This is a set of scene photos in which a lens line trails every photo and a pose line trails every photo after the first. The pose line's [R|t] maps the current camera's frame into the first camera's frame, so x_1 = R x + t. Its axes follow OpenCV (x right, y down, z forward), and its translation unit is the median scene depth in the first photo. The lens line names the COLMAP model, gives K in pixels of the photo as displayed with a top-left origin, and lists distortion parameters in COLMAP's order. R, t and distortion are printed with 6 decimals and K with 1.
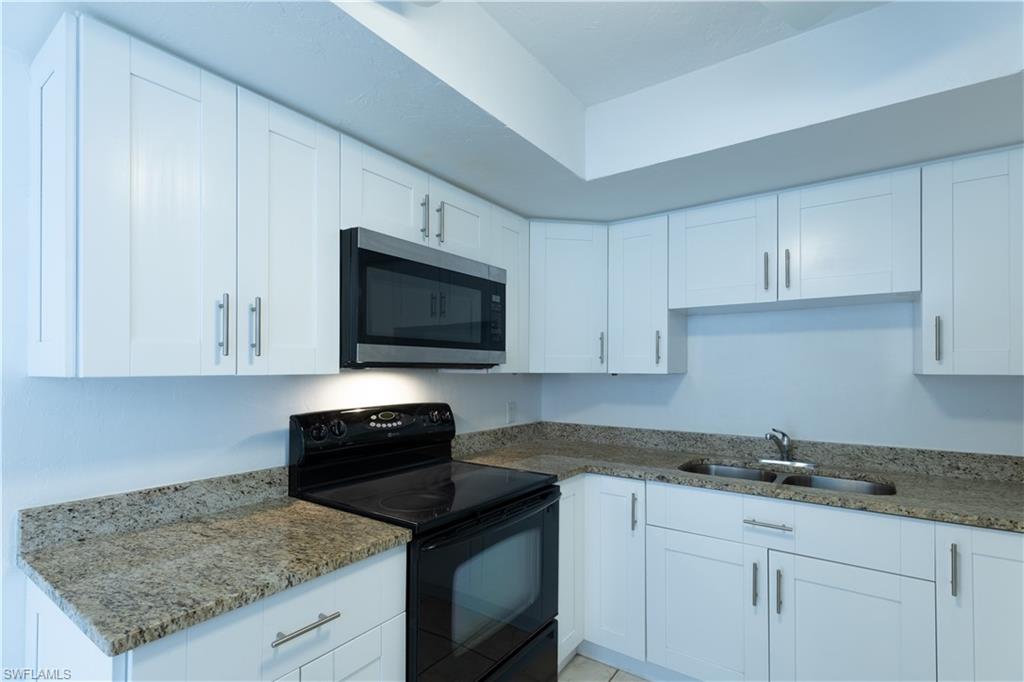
lens RADIAL K [[476.7, 0, 526.9], [0, 476.7, 369.8], [0, 0, 1]] dist [0.010054, 0.000214]
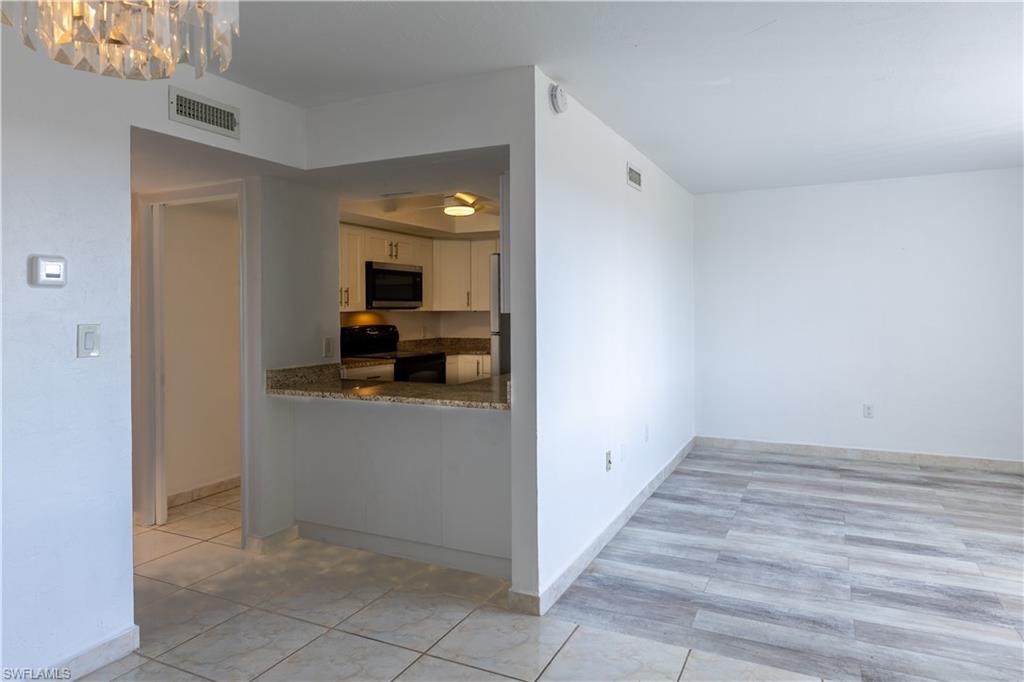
lens RADIAL K [[619.3, 0, 521.4], [0, 619.3, 299.0], [0, 0, 1]] dist [0.000098, -0.000564]
pose [[0.990293, -0.008608, 0.138726, 0.013809], [0.011088, 0.999792, -0.017112, 0.006468], [-0.138550, 0.018484, 0.990183, -2.089674]]
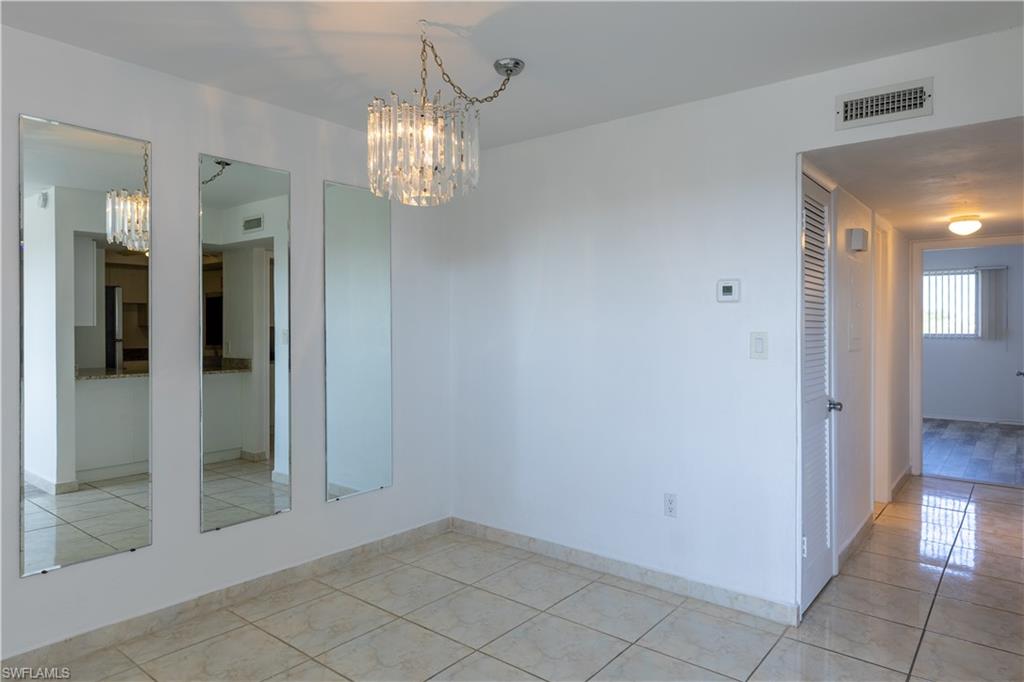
lens RADIAL K [[638.4, 0, 495.5], [0, 638.4, 328.4], [0, 0, 1]] dist [-0.001021, 0.000361]
pose [[-0.097387, 0.002525, -0.995243, 0.868215], [-0.003611, 0.999989, 0.002891, 0.015148], [0.995240, 0.003875, -0.097377, -1.288396]]
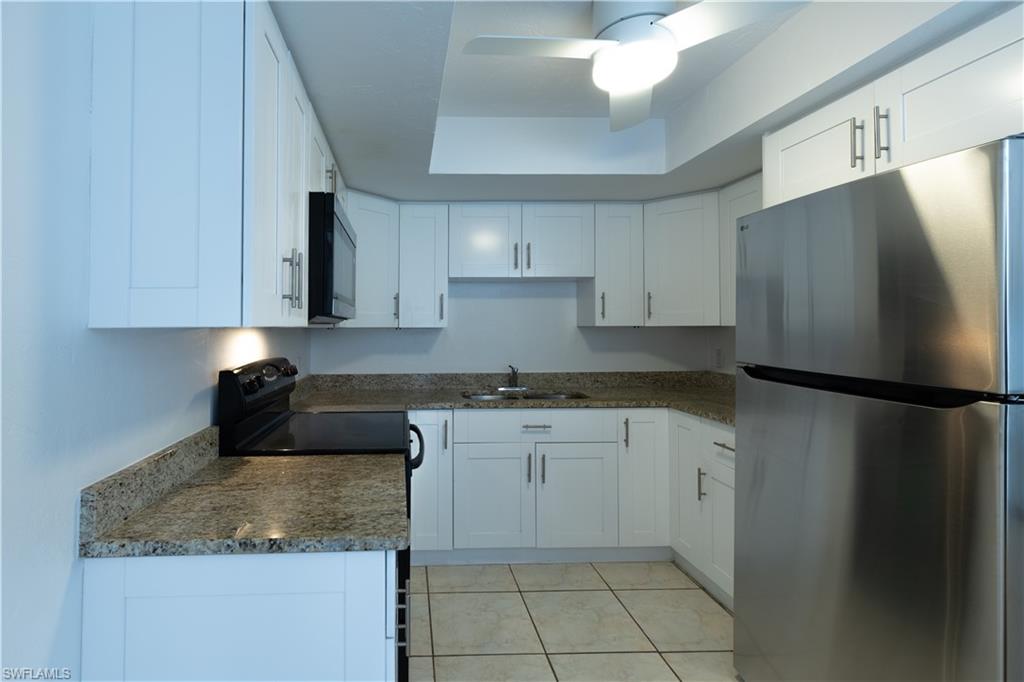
lens RADIAL K [[474.9, 0, 440.2], [0, 474.9, 319.6], [0, 0, 1]] dist [0.009674, 0.000097]
pose [[0.796318, 0.005197, 0.604856, -0.553679], [0.006746, 0.999825, -0.017471, 0.010933], [-0.604841, 0.017993, 0.796143, -0.008051]]
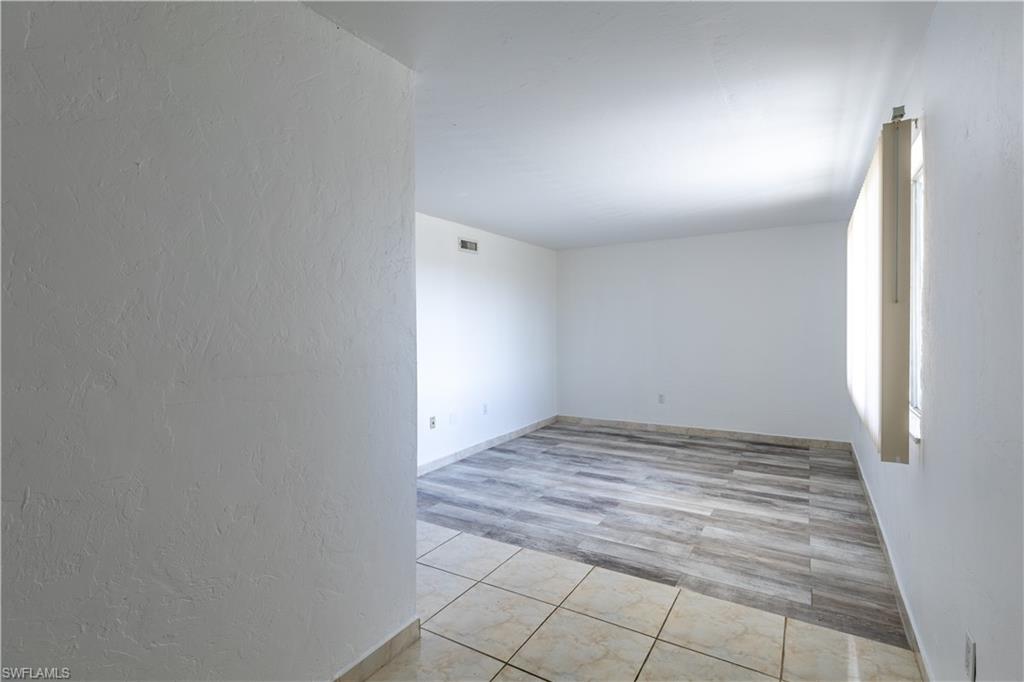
lens RADIAL K [[486.5, 0, 507.0], [0, 486.5, 327.5], [0, 0, 1]] dist [0.000778, 0.000934]
pose [[0.999362, -0.015452, 0.032197, 0.778949], [0.015461, 0.999880, -0.000010, 0.002798], [-0.032193, 0.000508, 0.999482, -2.646658]]
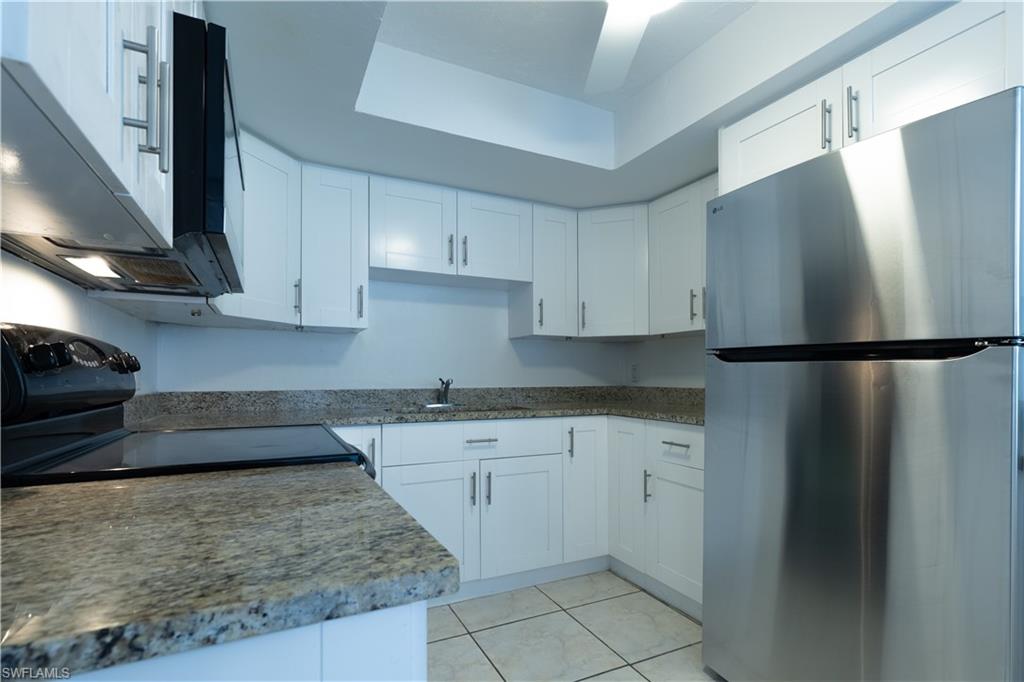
lens RADIAL K [[476.7, 0, 526.9], [0, 476.7, 369.8], [0, 0, 1]] dist [0.010054, 0.000214]
pose [[0.492257, -0.003400, 0.870443, -0.489407], [0.001136, 0.999994, 0.003264, 0.105574], [-0.870449, -0.000618, 0.492258, 0.211027]]
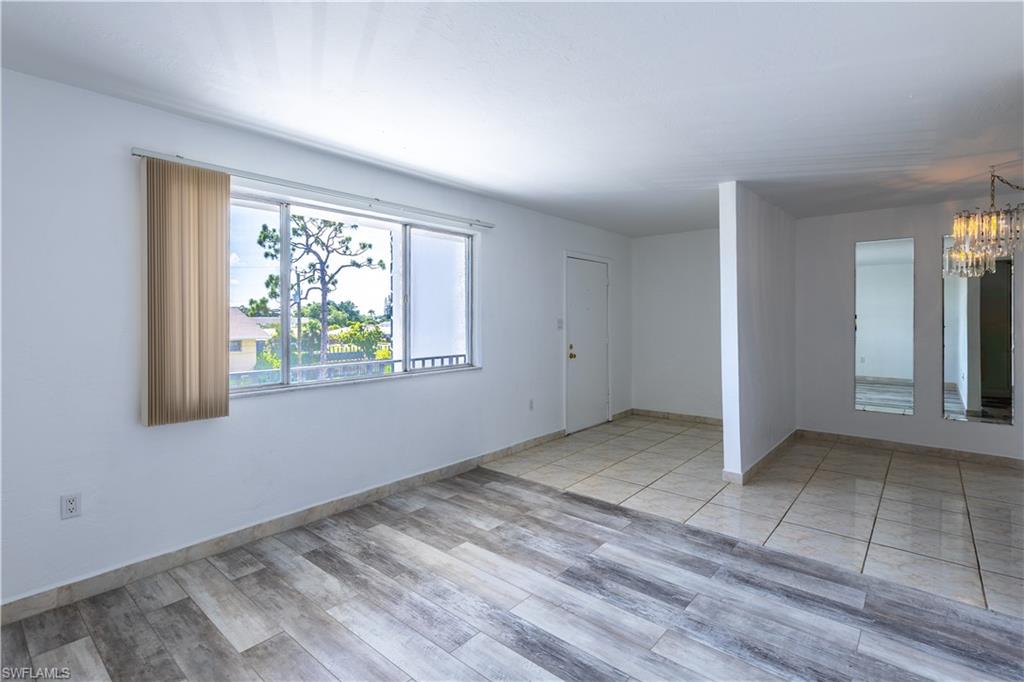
lens RADIAL K [[486.5, 0, 507.0], [0, 486.5, 327.5], [0, 0, 1]] dist [0.000778, 0.000934]
pose [[-0.993457, -0.004232, 0.114132, 1.243358], [-0.001851, 0.999779, 0.020963, 0.011492], [-0.114195, 0.020615, -0.993244, 0.359359]]
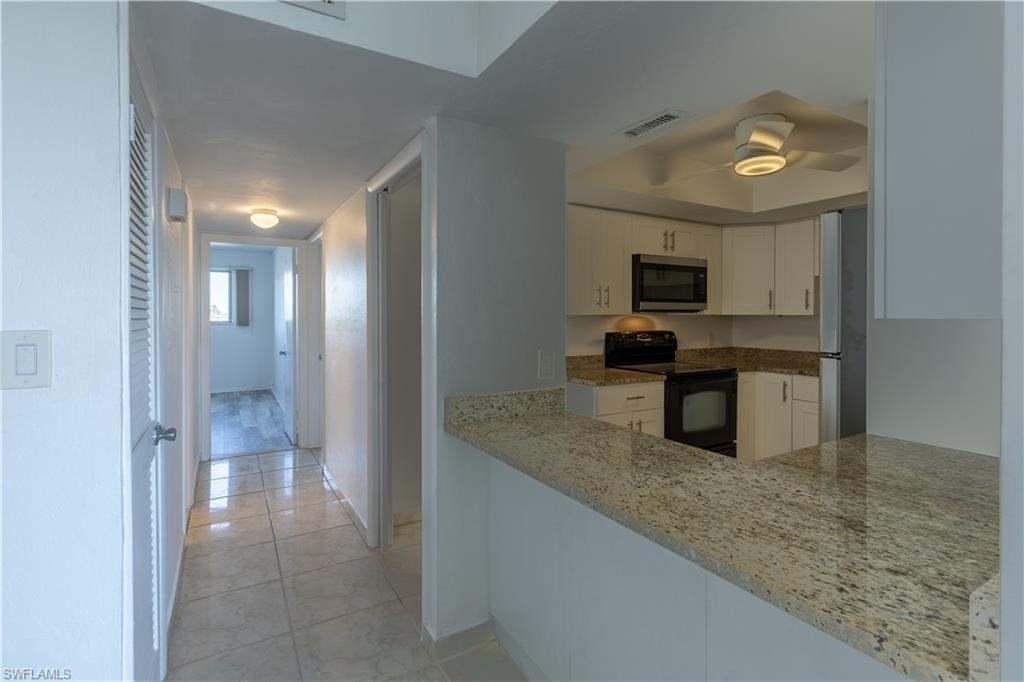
lens RADIAL K [[477.4, 0, 500.8], [0, 477.4, 318.0], [0, 0, 1]] dist [-0.001916, 0.000190]
pose [[0.899149, 0.001378, -0.437641, 0.049052], [0.000811, 0.999988, 0.004814, 0.010914], [0.437643, -0.004683, 0.899137, -1.070364]]
